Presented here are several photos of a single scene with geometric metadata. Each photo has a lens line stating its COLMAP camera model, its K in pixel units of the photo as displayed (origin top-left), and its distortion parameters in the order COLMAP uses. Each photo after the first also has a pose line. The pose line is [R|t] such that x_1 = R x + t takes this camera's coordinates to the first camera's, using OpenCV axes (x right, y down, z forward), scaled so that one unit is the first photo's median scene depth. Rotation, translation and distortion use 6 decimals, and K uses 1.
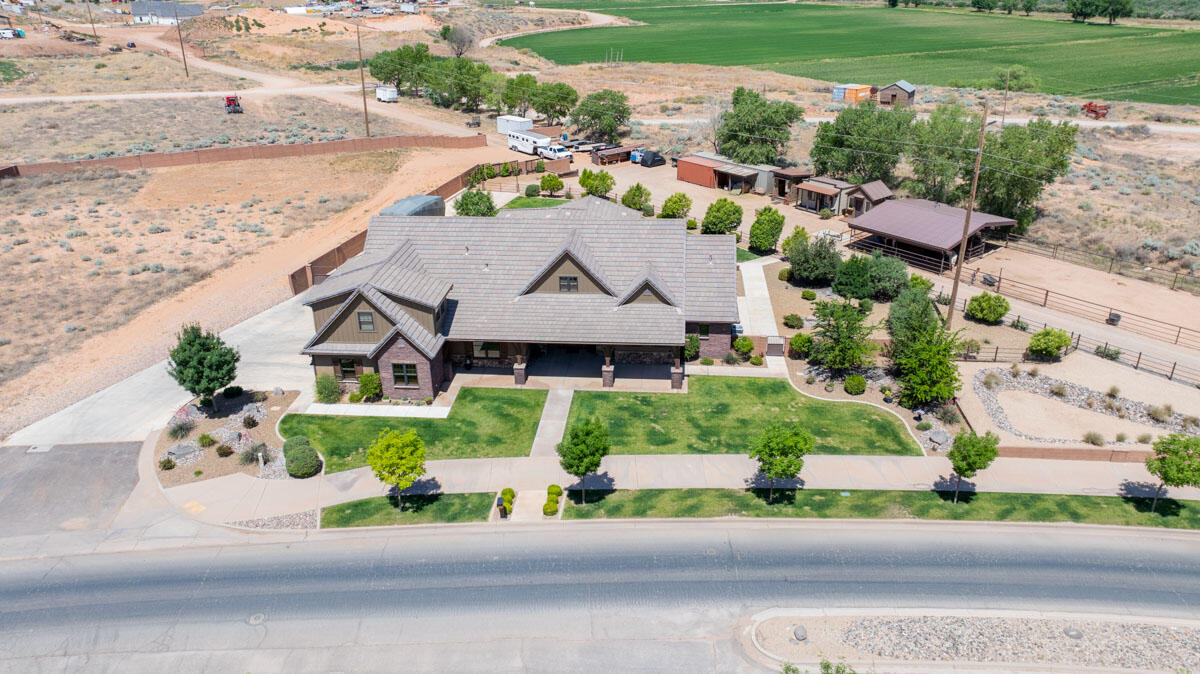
lens RADIAL K [[844.4, 0, 600.0], [0, 844.4, 337.0], [0, 0, 1]] dist [-0.061969, 0.085454]
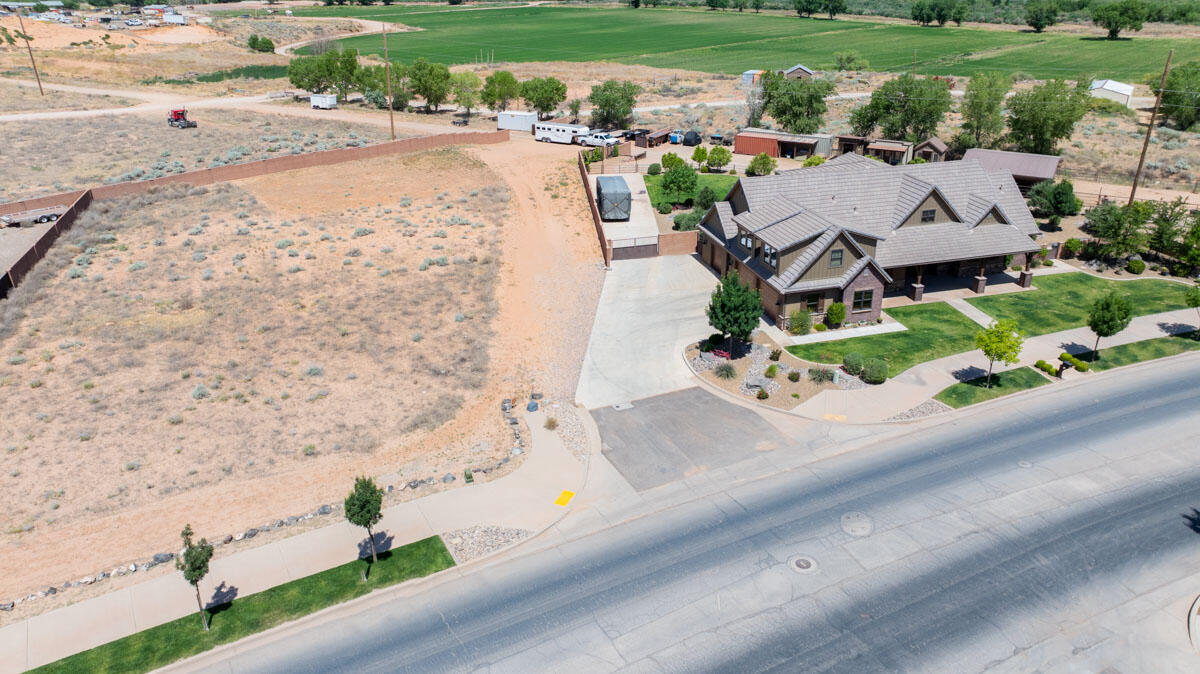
lens RADIAL K [[842.8, 0, 606.0], [0, 842.8, 335.1], [0, 0, 1]] dist [-0.035141, 0.030693]
pose [[0.938939, -0.140081, 0.314279, -0.533172], [0.143044, 0.989621, 0.013737, 0.014277], [-0.312941, 0.032057, 0.949231, -0.000742]]
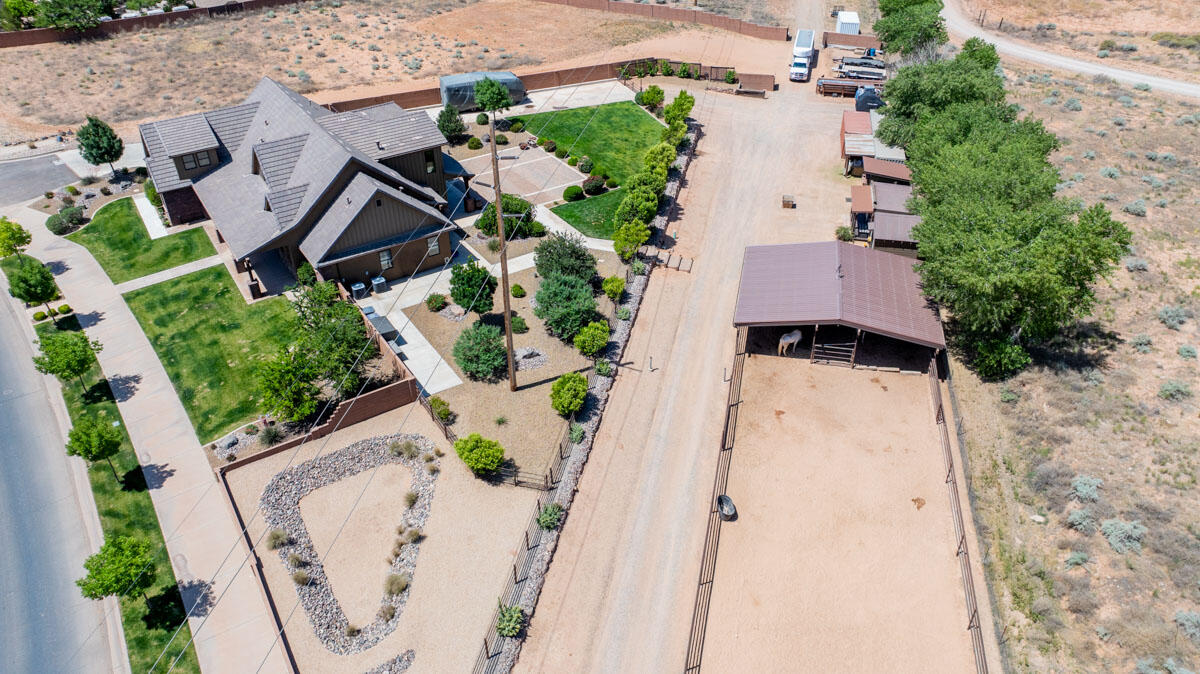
lens RADIAL K [[842.8, 0, 606.0], [0, 842.8, 335.1], [0, 0, 1]] dist [-0.035141, 0.030693]
pose [[0.624550, 0.448251, -0.639537, 0.642445], [-0.324286, 0.893799, 0.309776, -0.223564], [0.710476, 0.013922, 0.703584, 0.323602]]
